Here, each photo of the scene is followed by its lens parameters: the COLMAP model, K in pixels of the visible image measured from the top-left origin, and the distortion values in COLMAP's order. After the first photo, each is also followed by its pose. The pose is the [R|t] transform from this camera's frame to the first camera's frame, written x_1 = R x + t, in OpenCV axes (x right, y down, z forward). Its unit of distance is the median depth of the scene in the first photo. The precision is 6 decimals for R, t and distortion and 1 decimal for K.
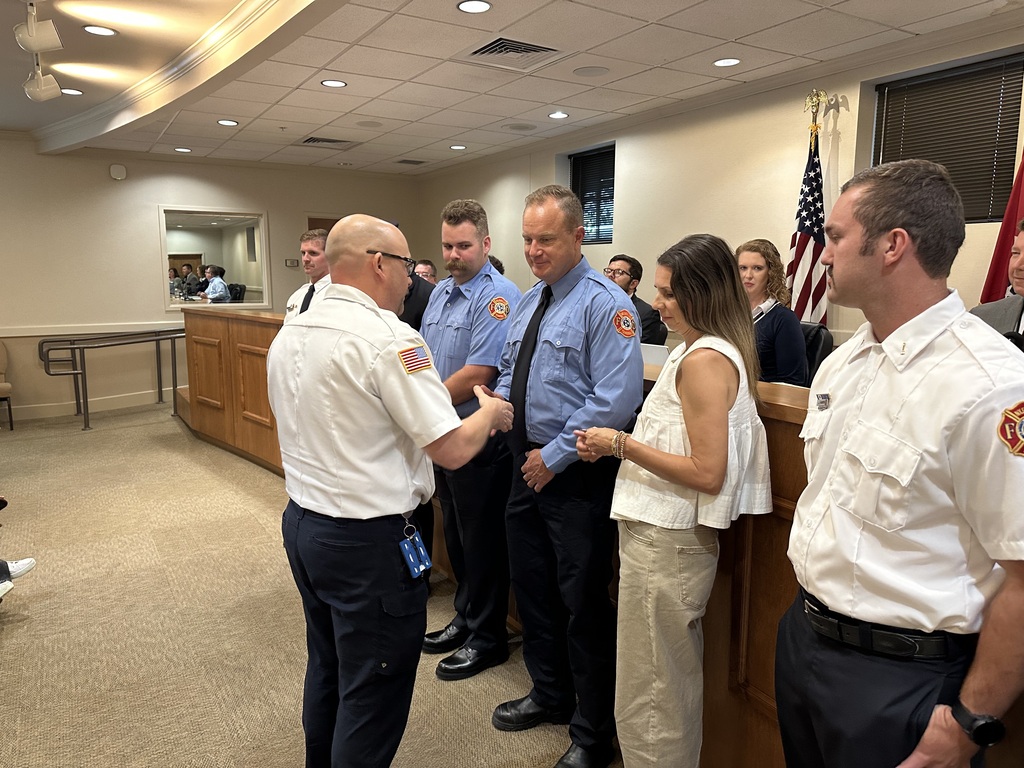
lens RADIAL K [[716.6, 0, 487.5], [0, 716.6, 389.0], [0, 0, 1]] dist [0.040079, -0.028695]
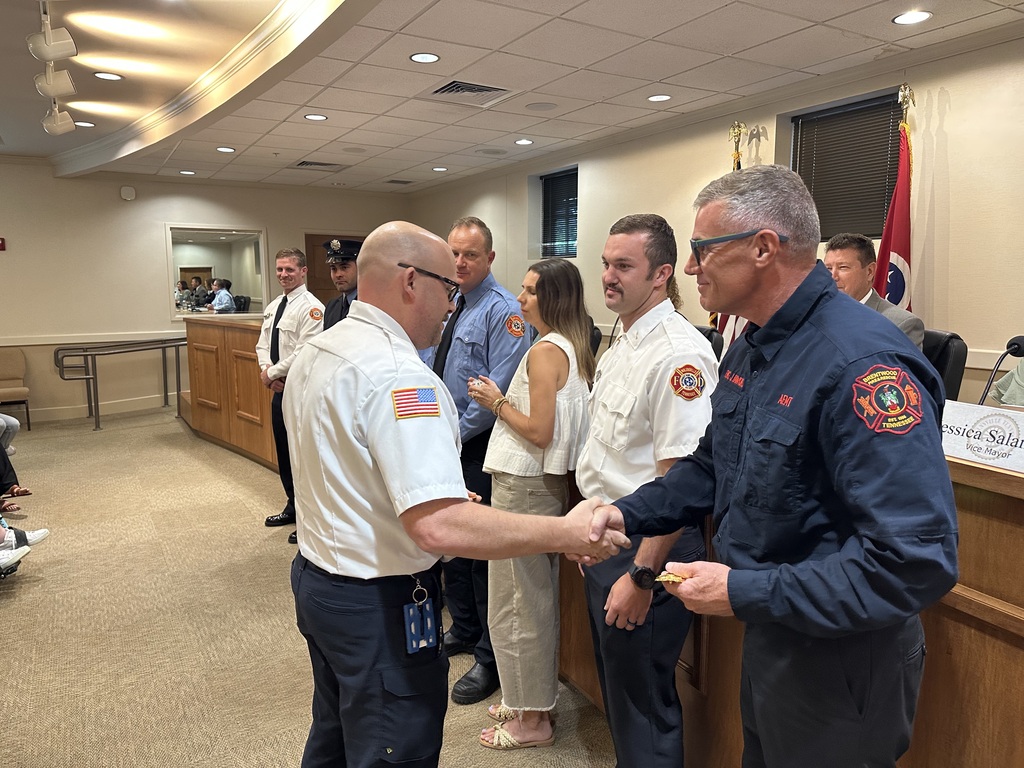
lens RADIAL K [[716.6, 0, 489.3], [0, 716.6, 387.6], [0, 0, 1]] dist [0.040079, -0.028695]
pose [[0.999897, -0.002611, -0.014106, 0.080220], [0.002369, 0.999850, -0.017167, 0.019734], [0.014148, 0.017132, 0.999753, -0.125519]]
